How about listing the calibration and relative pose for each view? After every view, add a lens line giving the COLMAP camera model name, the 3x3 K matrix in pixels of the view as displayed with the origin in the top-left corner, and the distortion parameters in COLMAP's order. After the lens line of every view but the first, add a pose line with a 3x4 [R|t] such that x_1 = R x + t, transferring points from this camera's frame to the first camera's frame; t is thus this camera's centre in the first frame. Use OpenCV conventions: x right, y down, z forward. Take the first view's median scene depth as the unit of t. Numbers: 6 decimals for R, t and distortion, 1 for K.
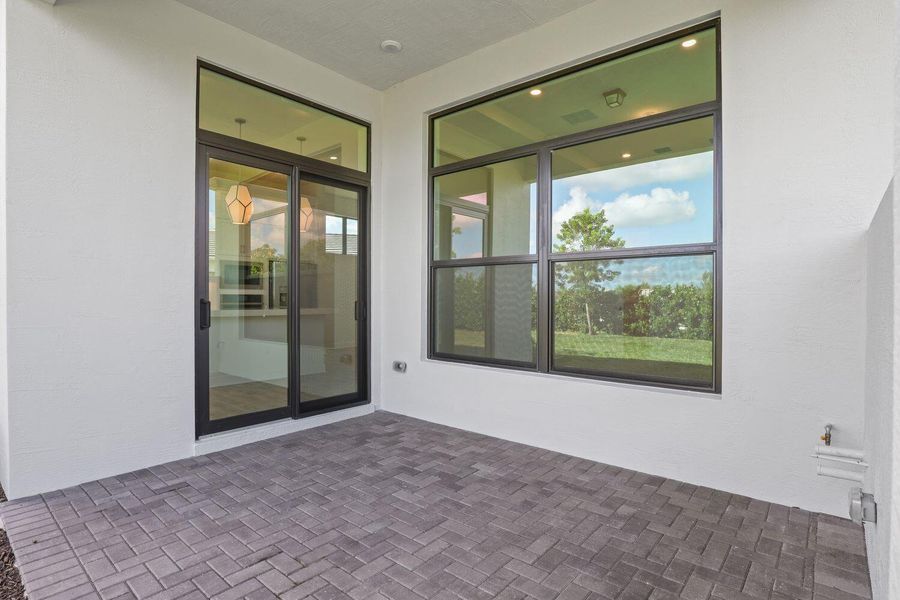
lens RADIAL K [[449.9, 0, 454.4], [0, 449.9, 302.3], [0, 0, 1]] dist [-0.028311, 0.000227]
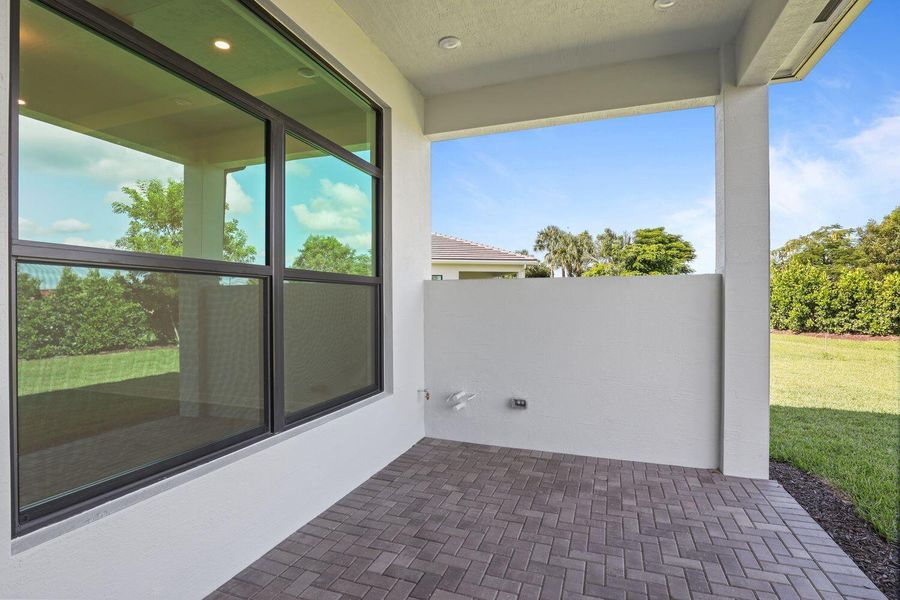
lens RADIAL K [[444.9, 0, 450.0], [0, 444.9, 300.0], [0, 0, 1]] dist [-0.034189, 0.000236]
pose [[-0.340515, -0.005454, 0.940223, -0.690170], [0.005861, 0.999951, 0.007924, -0.072744], [-0.940221, 0.008209, -0.340466, 1.207108]]
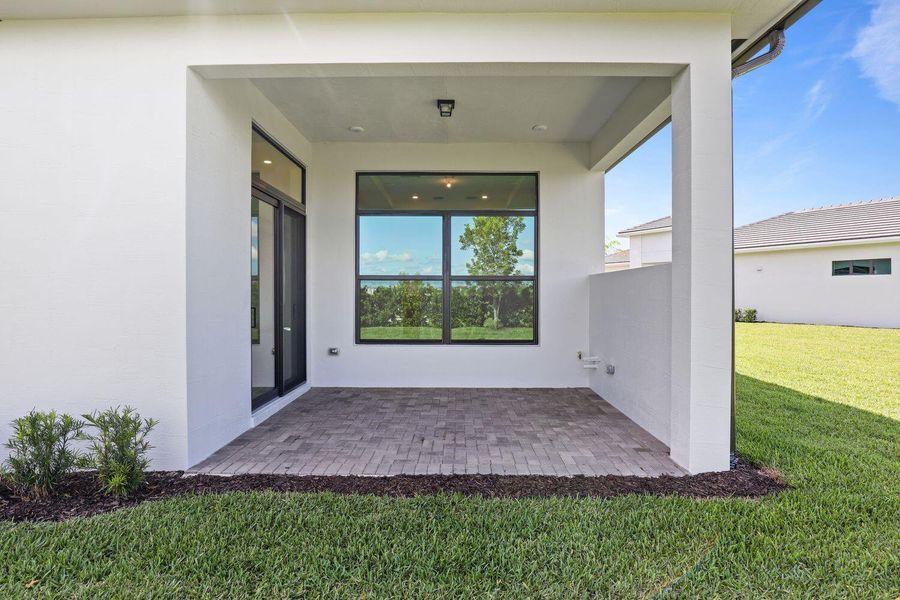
lens RADIAL K [[433.1, 0, 450.0], [0, 433.1, 300.0], [0, 0, 1]] dist [-0.027428, 0.000463]
pose [[0.777307, -0.009842, 0.629045, -1.033360], [0.007076, 0.999951, 0.006901, -0.031781], [-0.629082, -0.000914, 0.777338, -0.371215]]
